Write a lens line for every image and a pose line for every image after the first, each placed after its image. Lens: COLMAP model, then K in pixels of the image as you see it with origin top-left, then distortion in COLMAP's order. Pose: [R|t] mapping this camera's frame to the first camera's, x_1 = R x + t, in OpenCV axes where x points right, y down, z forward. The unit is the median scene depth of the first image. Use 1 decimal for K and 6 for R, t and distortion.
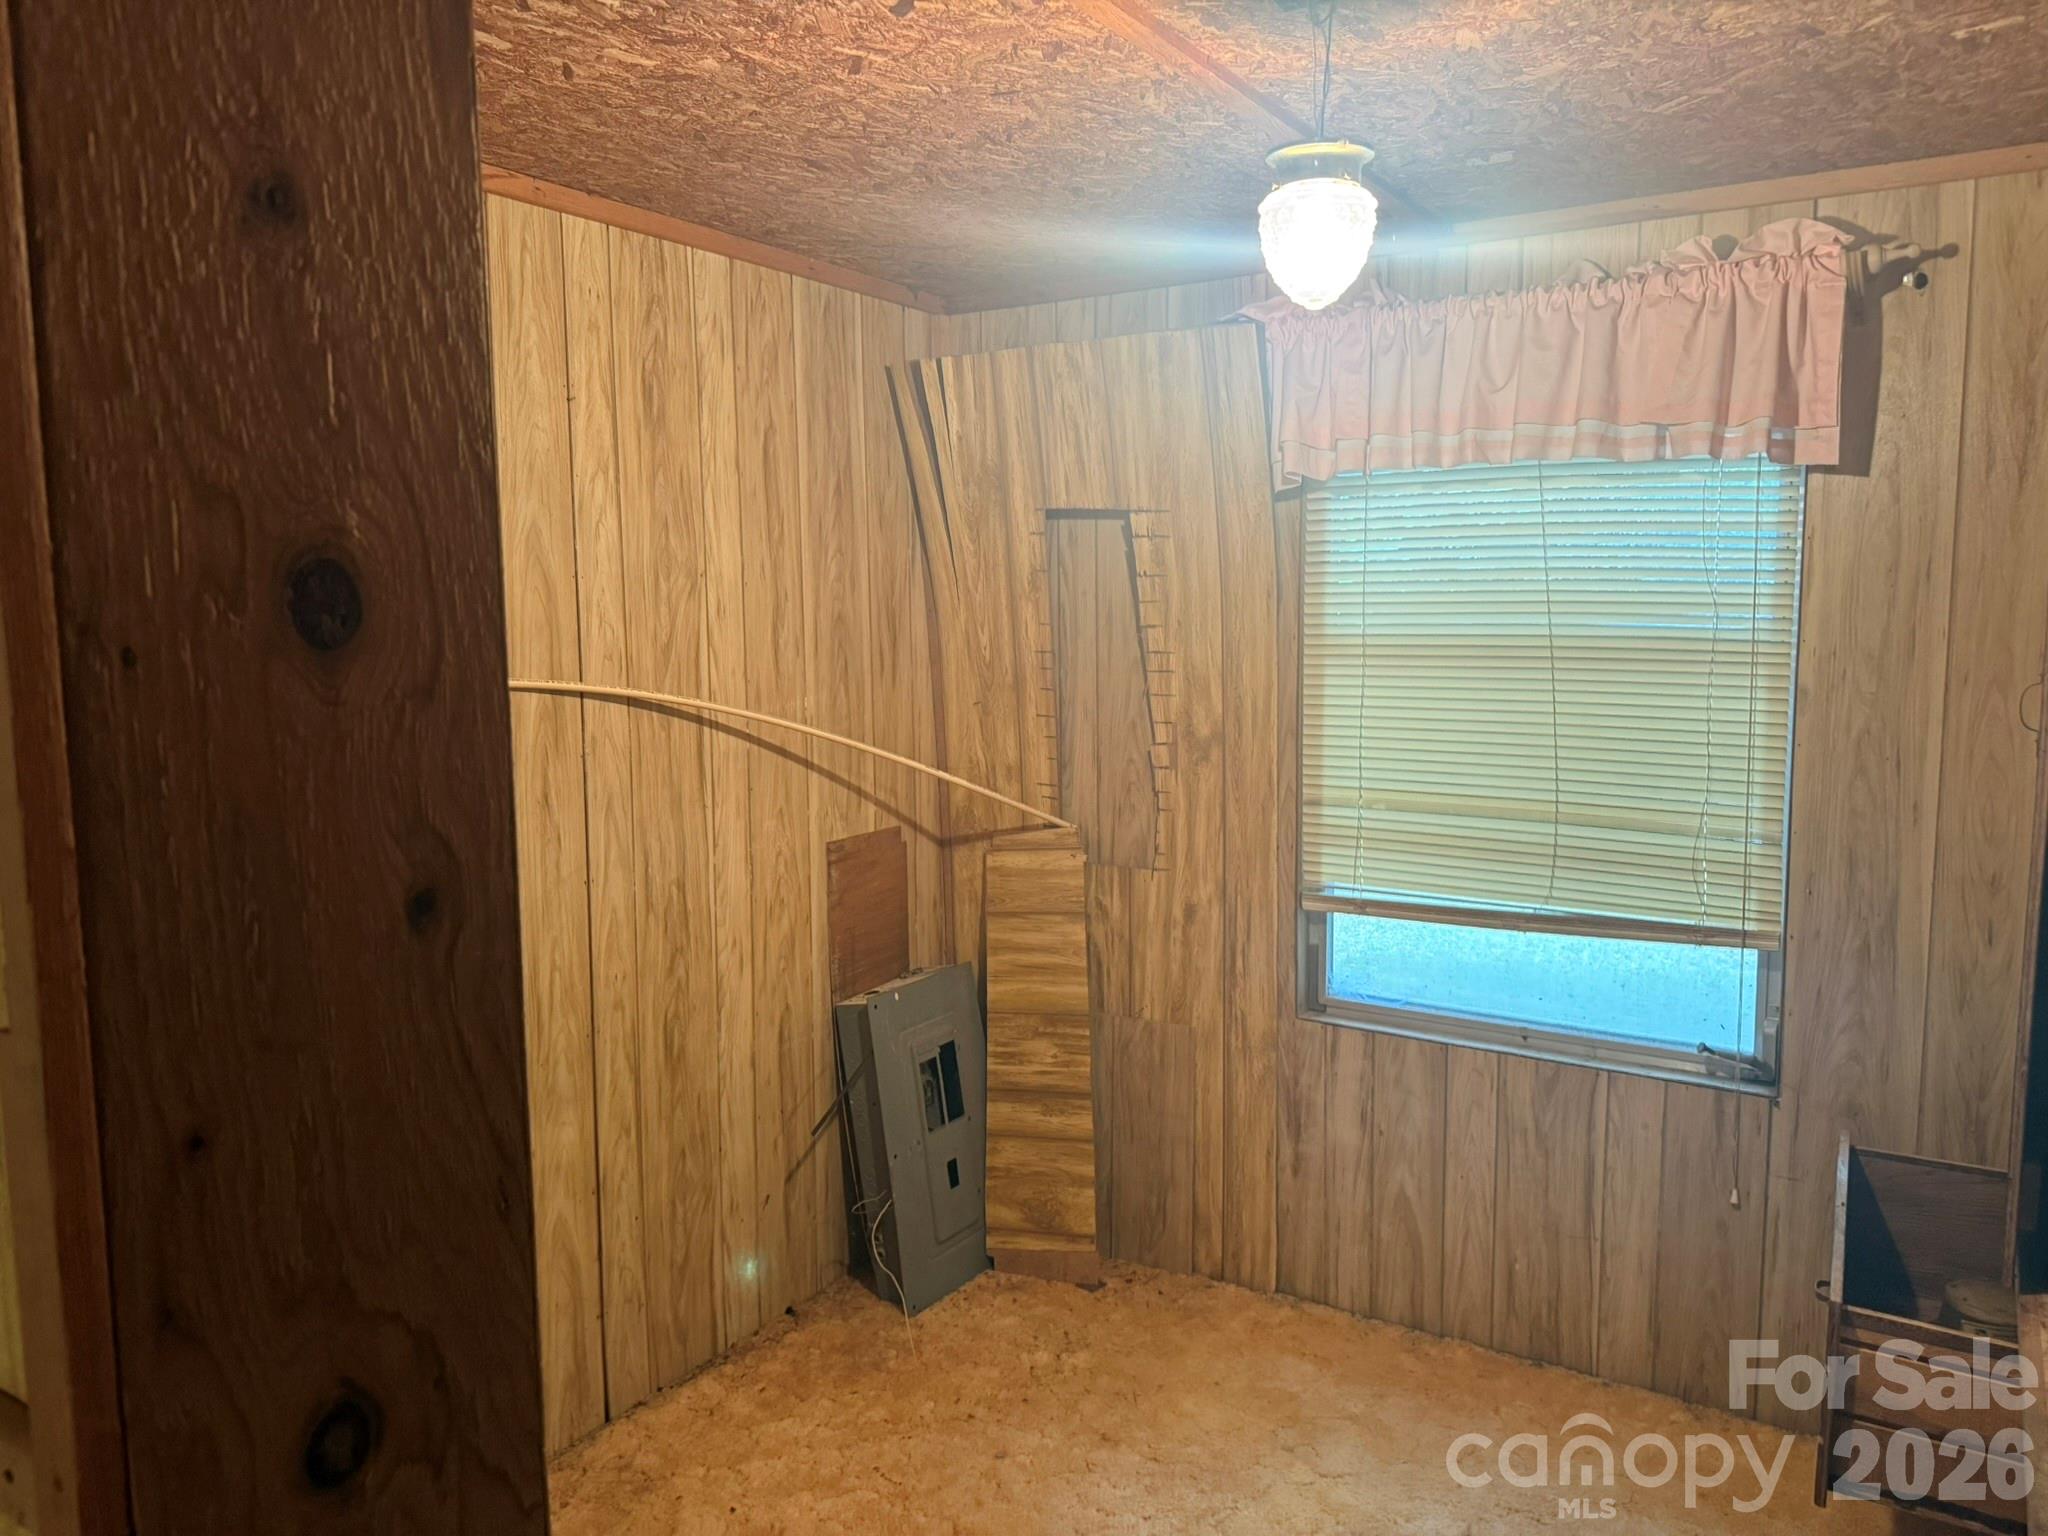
lens RADIAL K [[1407.5, 0, 981.3], [0, 1407.5, 757.3], [0, 0, 1]] dist [0.043168, -0.001903]
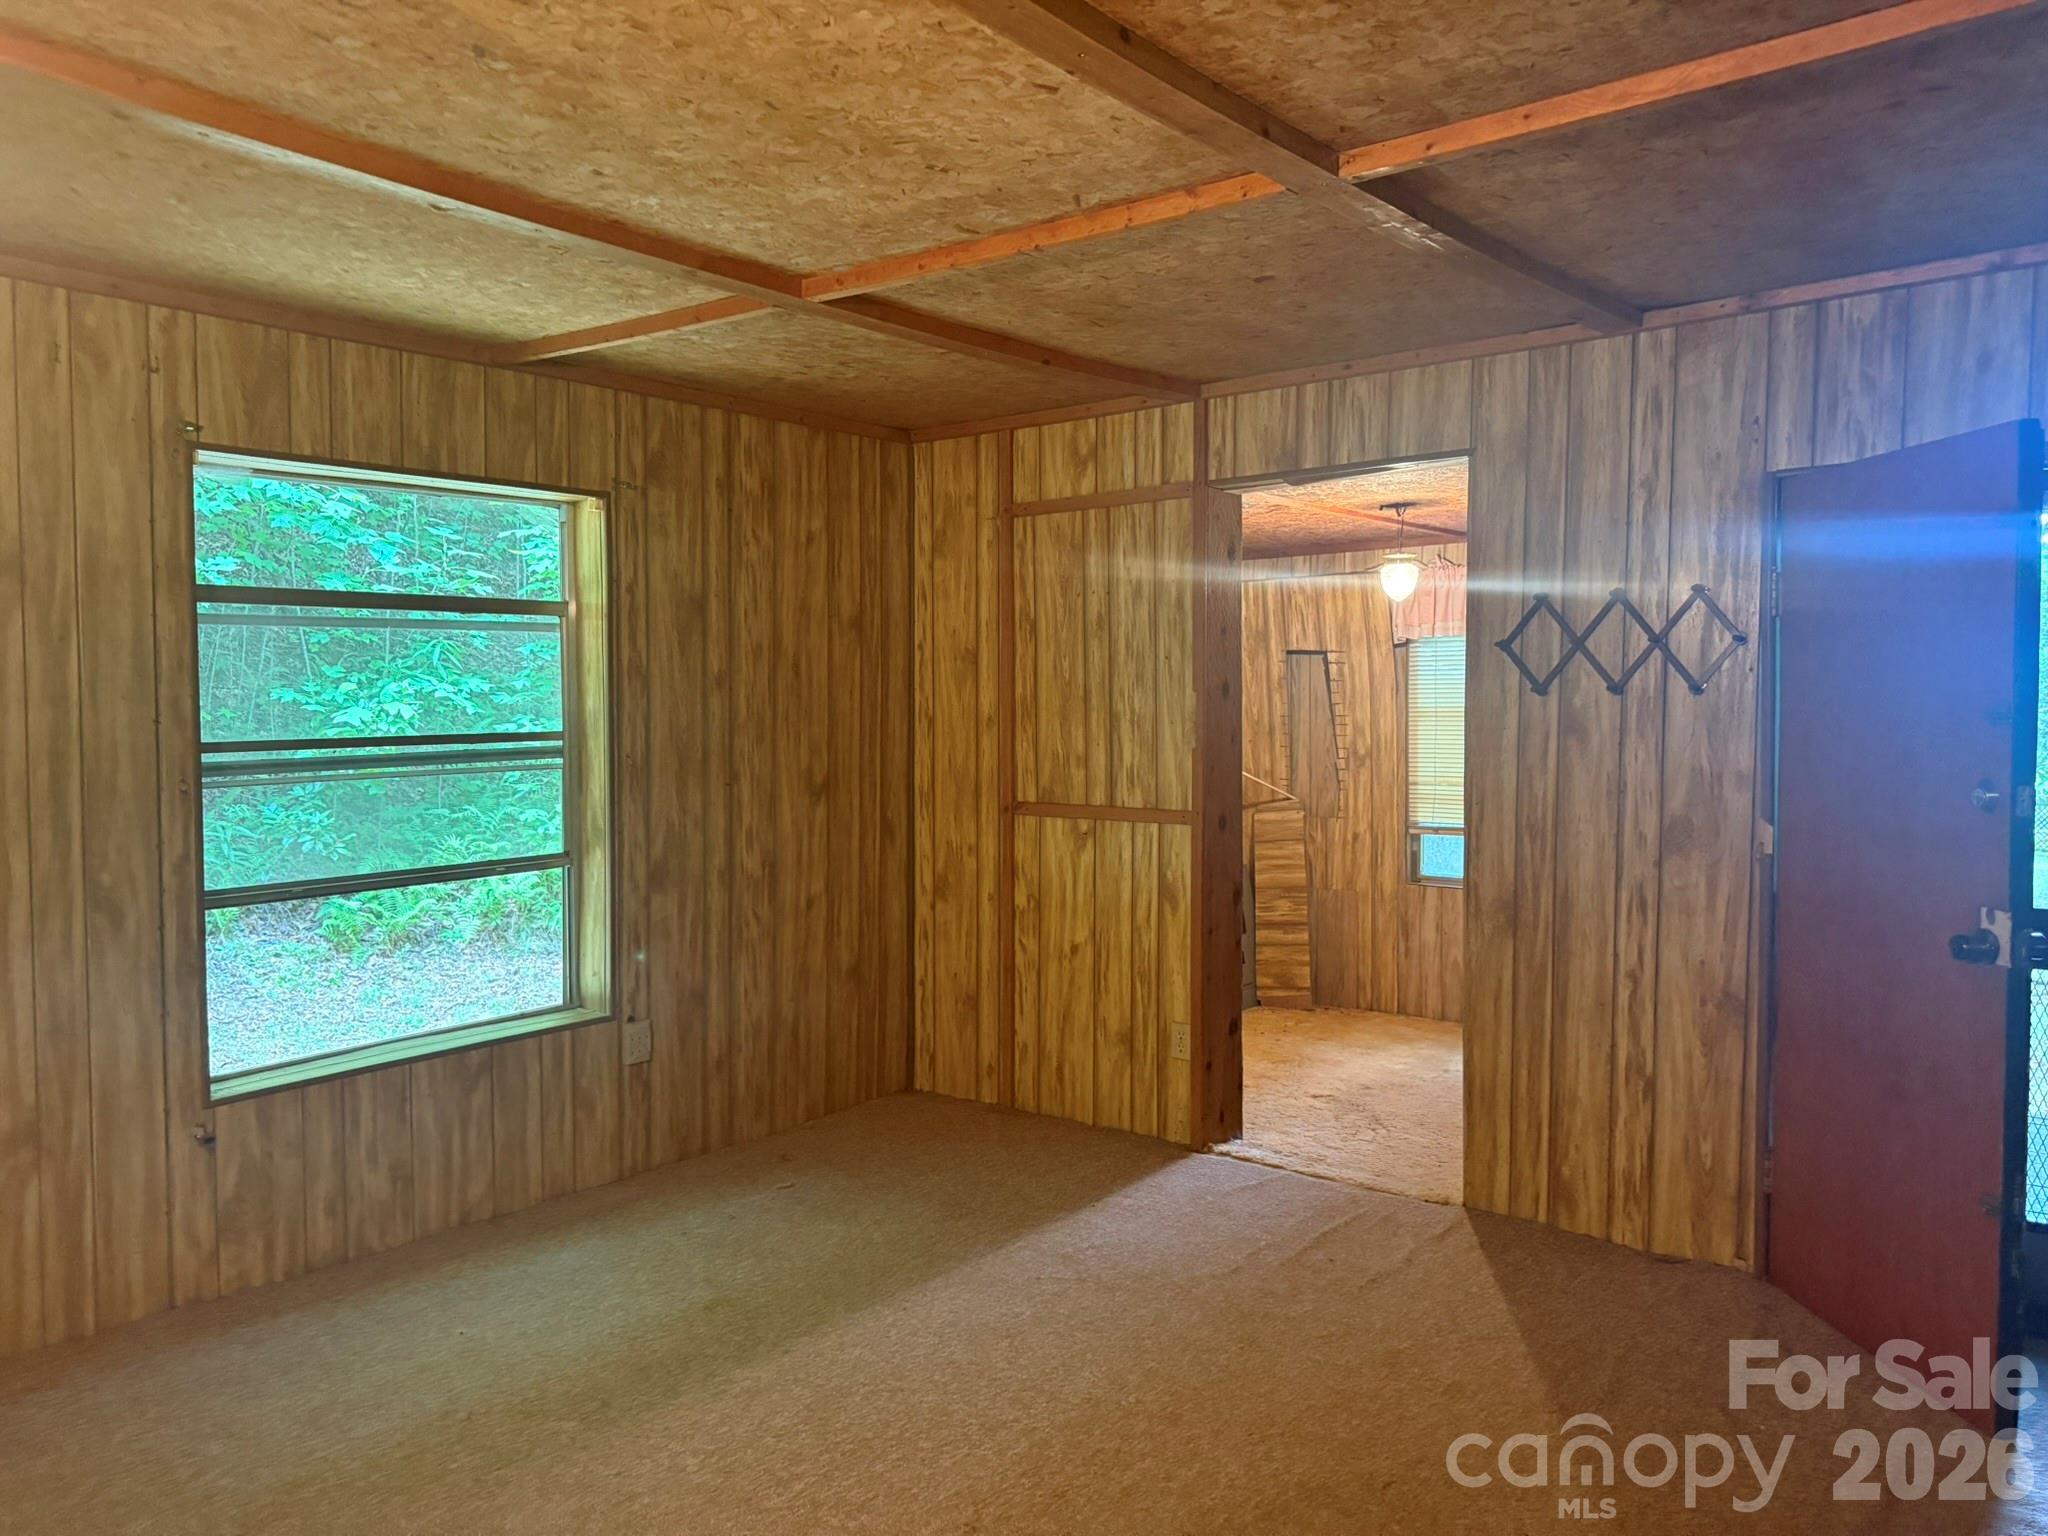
lens RADIAL K [[1407.5, 0, 981.3], [0, 1407.5, 757.3], [0, 0, 1]] dist [0.043168, -0.001903]
pose [[0.995806, 0.013467, -0.090491, -0.223579], [-0.021821, 0.995522, -0.091974, 0.197693], [0.088847, 0.093563, 0.991641, -1.177982]]
